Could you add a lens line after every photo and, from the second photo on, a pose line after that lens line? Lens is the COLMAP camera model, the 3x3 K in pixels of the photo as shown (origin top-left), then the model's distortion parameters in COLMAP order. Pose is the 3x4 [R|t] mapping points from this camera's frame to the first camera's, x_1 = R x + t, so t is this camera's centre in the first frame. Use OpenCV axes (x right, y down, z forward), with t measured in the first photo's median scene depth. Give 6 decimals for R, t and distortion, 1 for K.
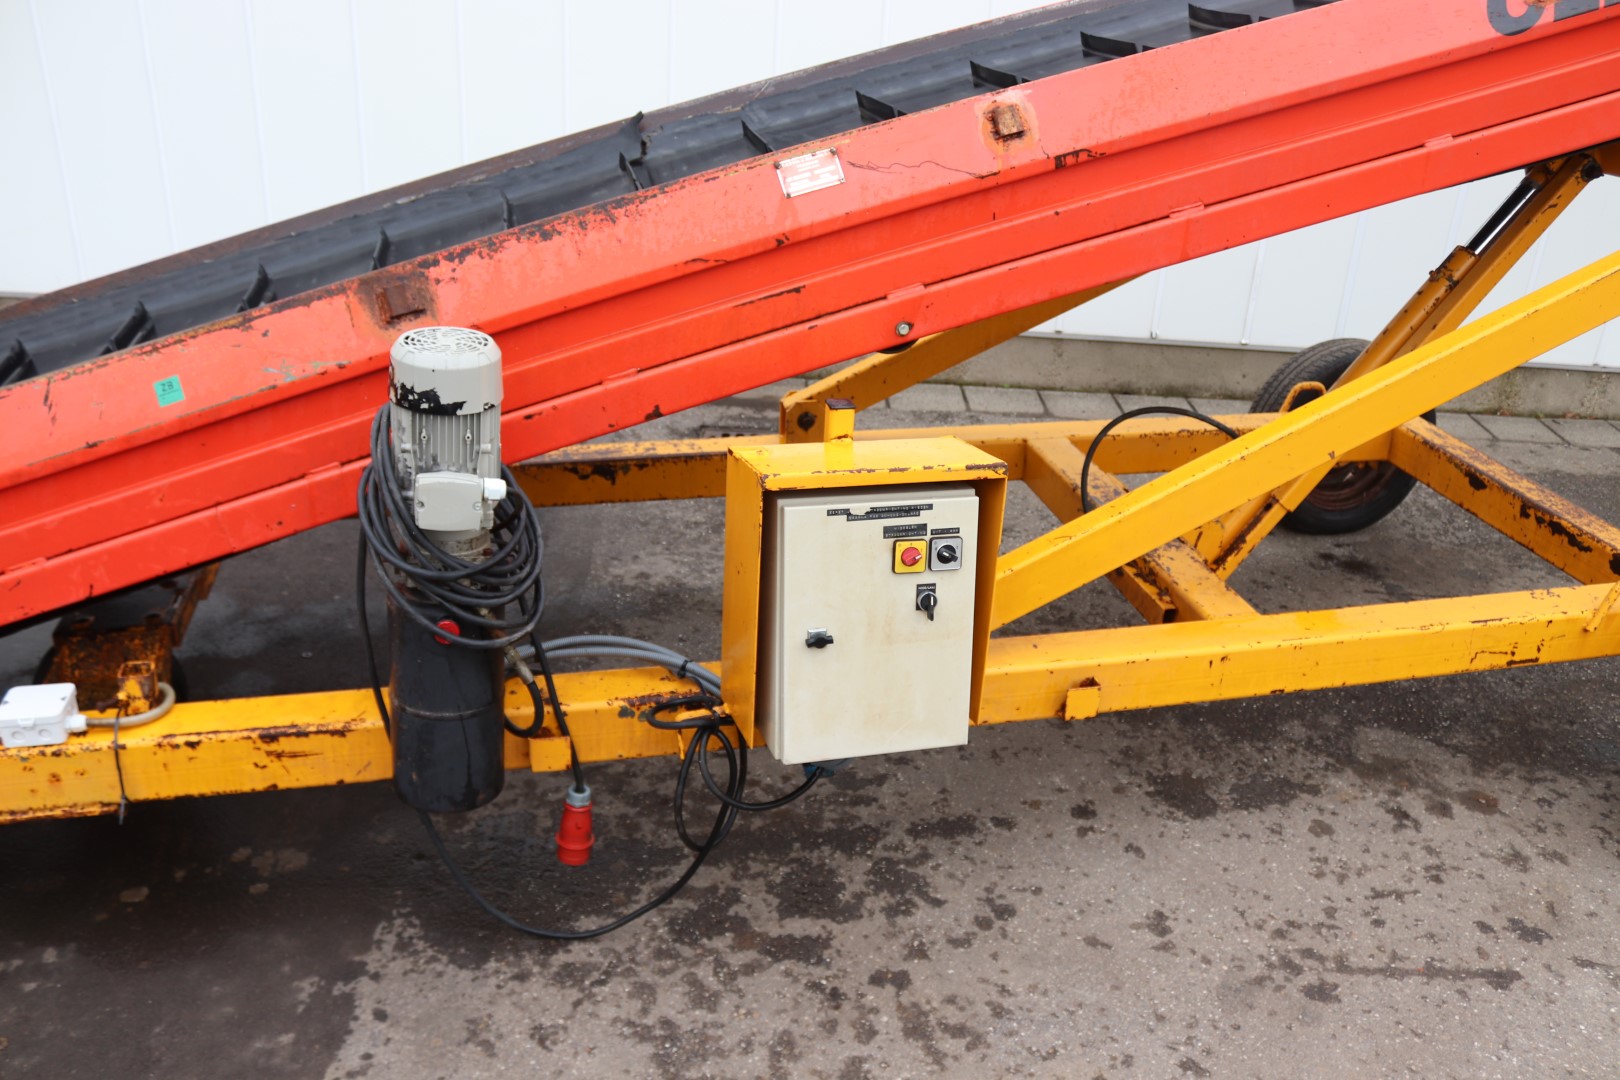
lens RADIAL K [[1395.7, 0, 778.9], [0, 1395.7, 592.9], [0, 0, 1]] dist [-0.120450, 0.050506]
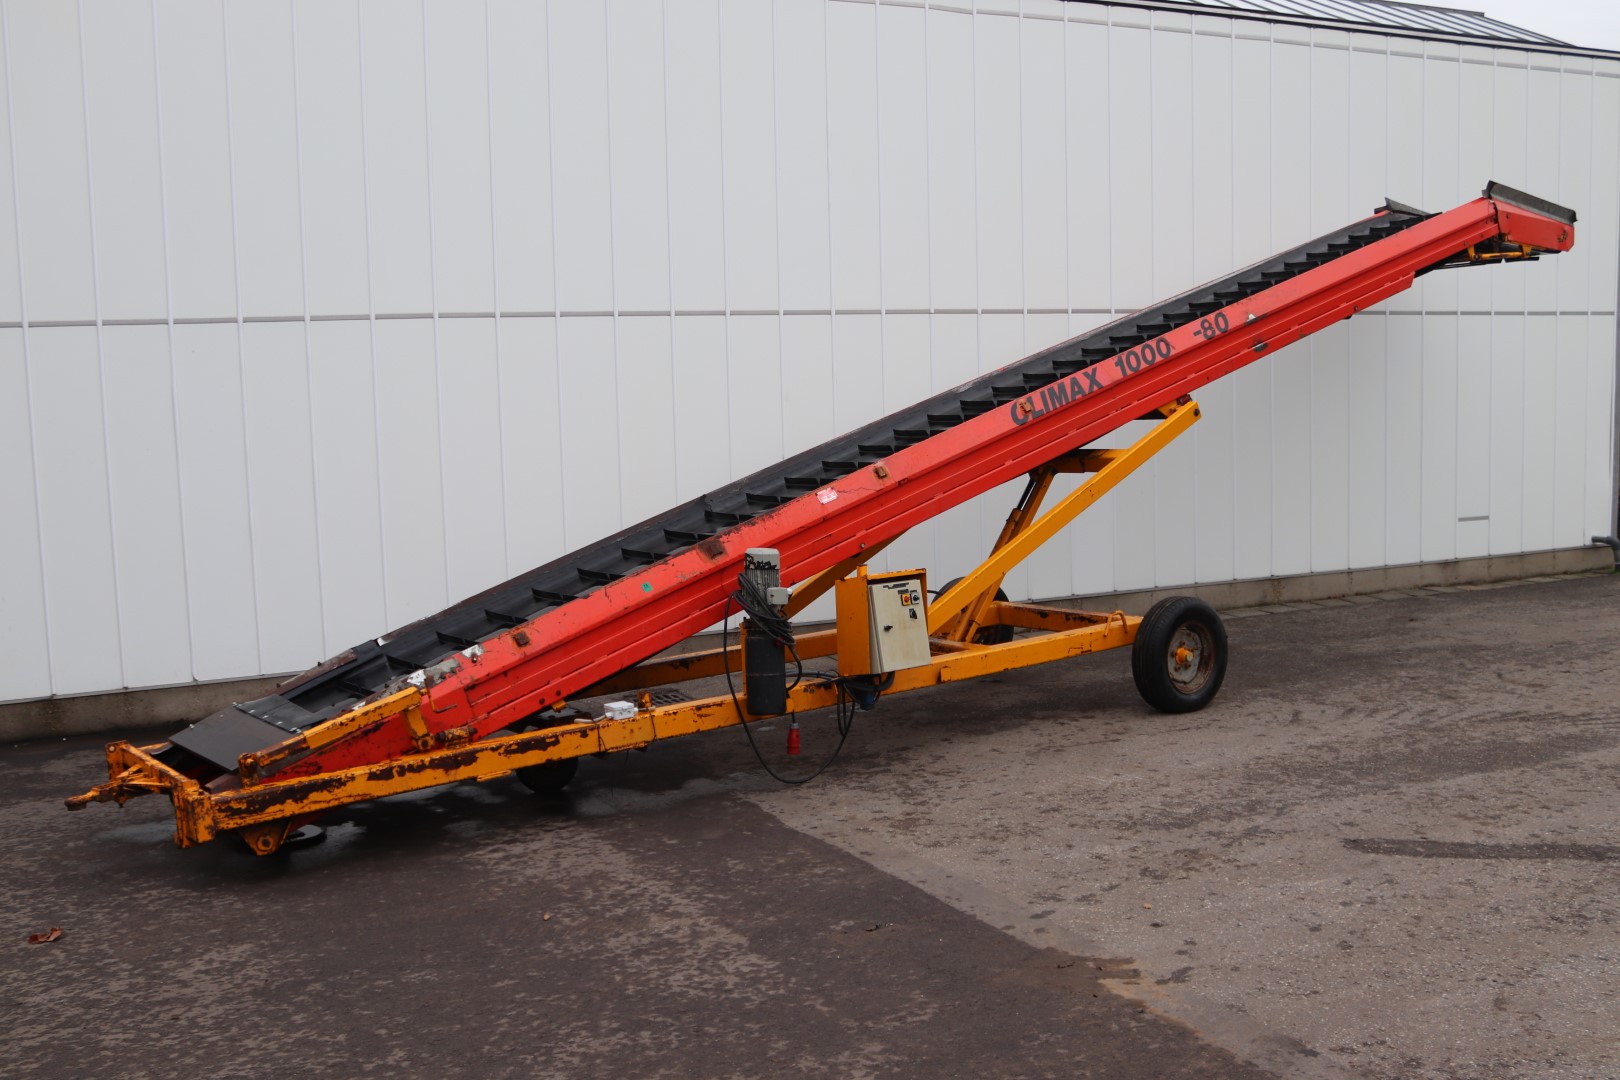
lens RADIAL K [[1713.6, 0, 809.8], [0, 1713.6, 540.4], [0, 0, 1]] dist [-0.122939, 0.000000]
pose [[0.905815, -0.117406, 0.407082, -1.479357], [0.254395, 0.919066, -0.300999, 0.854508], [-0.338796, 0.376209, 0.862371, -2.053825]]
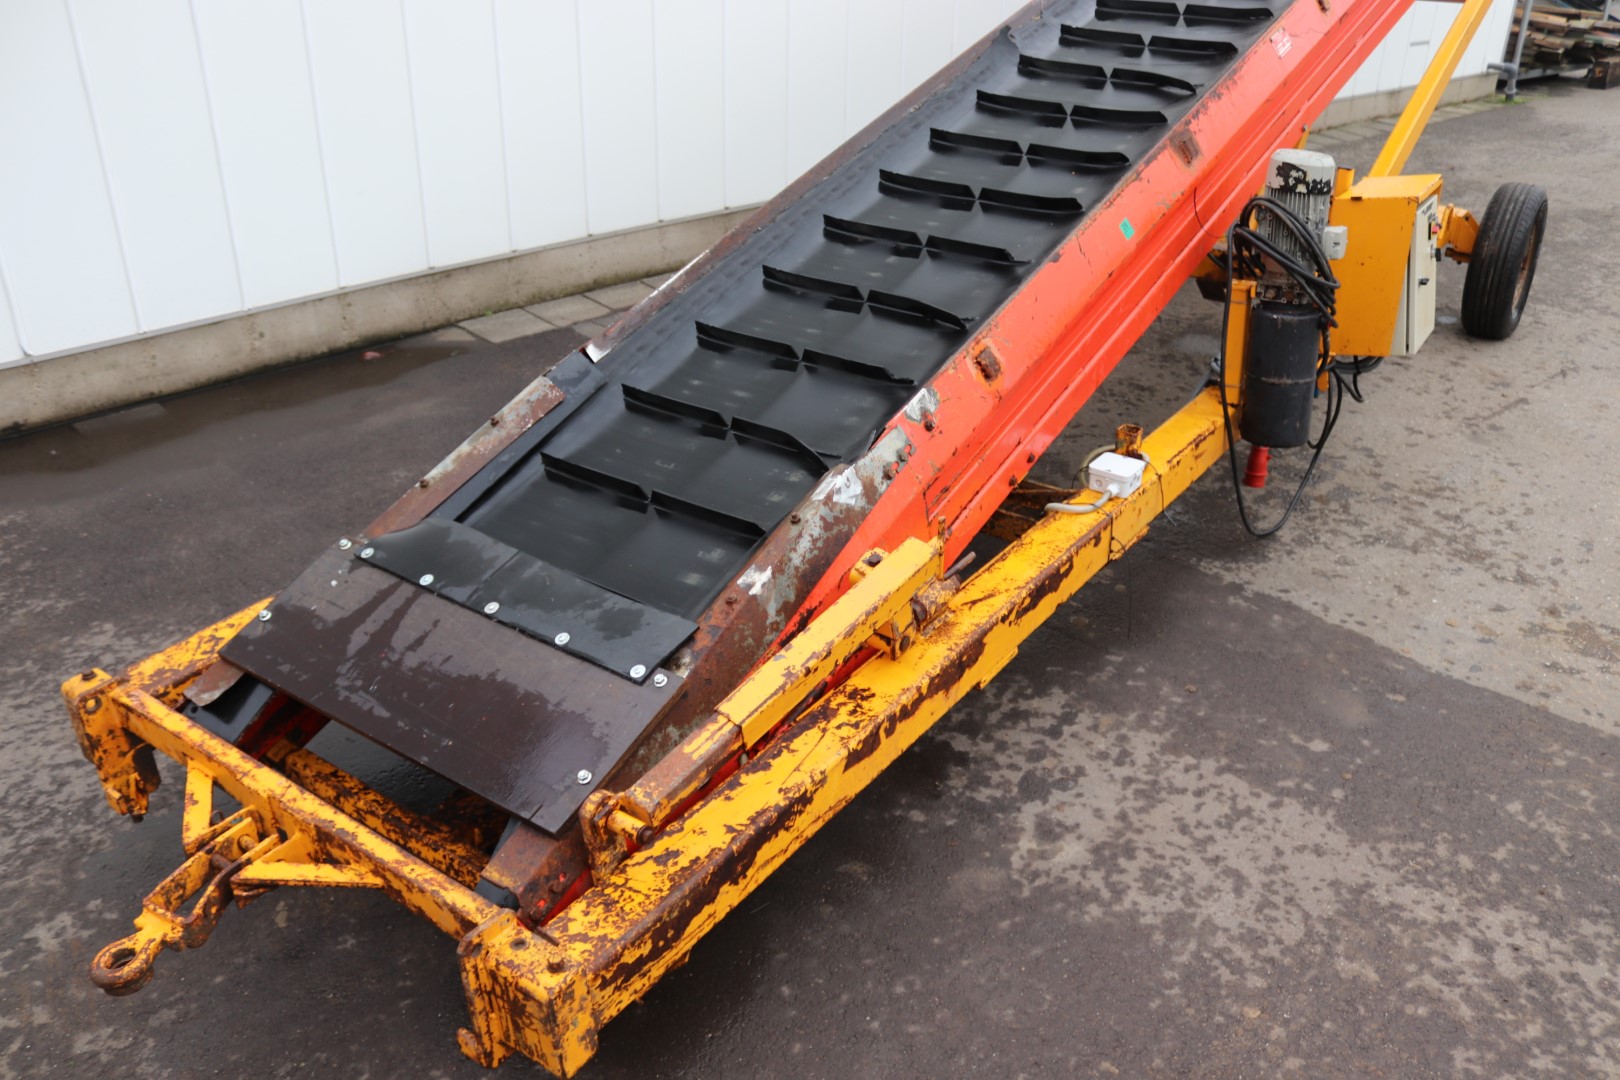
lens RADIAL K [[1395.7, 0, 808.7], [0, 1395.7, 545.0], [0, 0, 1]] dist [-0.120450, 0.050506]
pose [[0.740767, -0.340166, 0.579268, -1.585268], [0.323745, 0.936341, 0.135848, -0.135068], [-0.588604, 0.086904, 0.803737, 0.040871]]
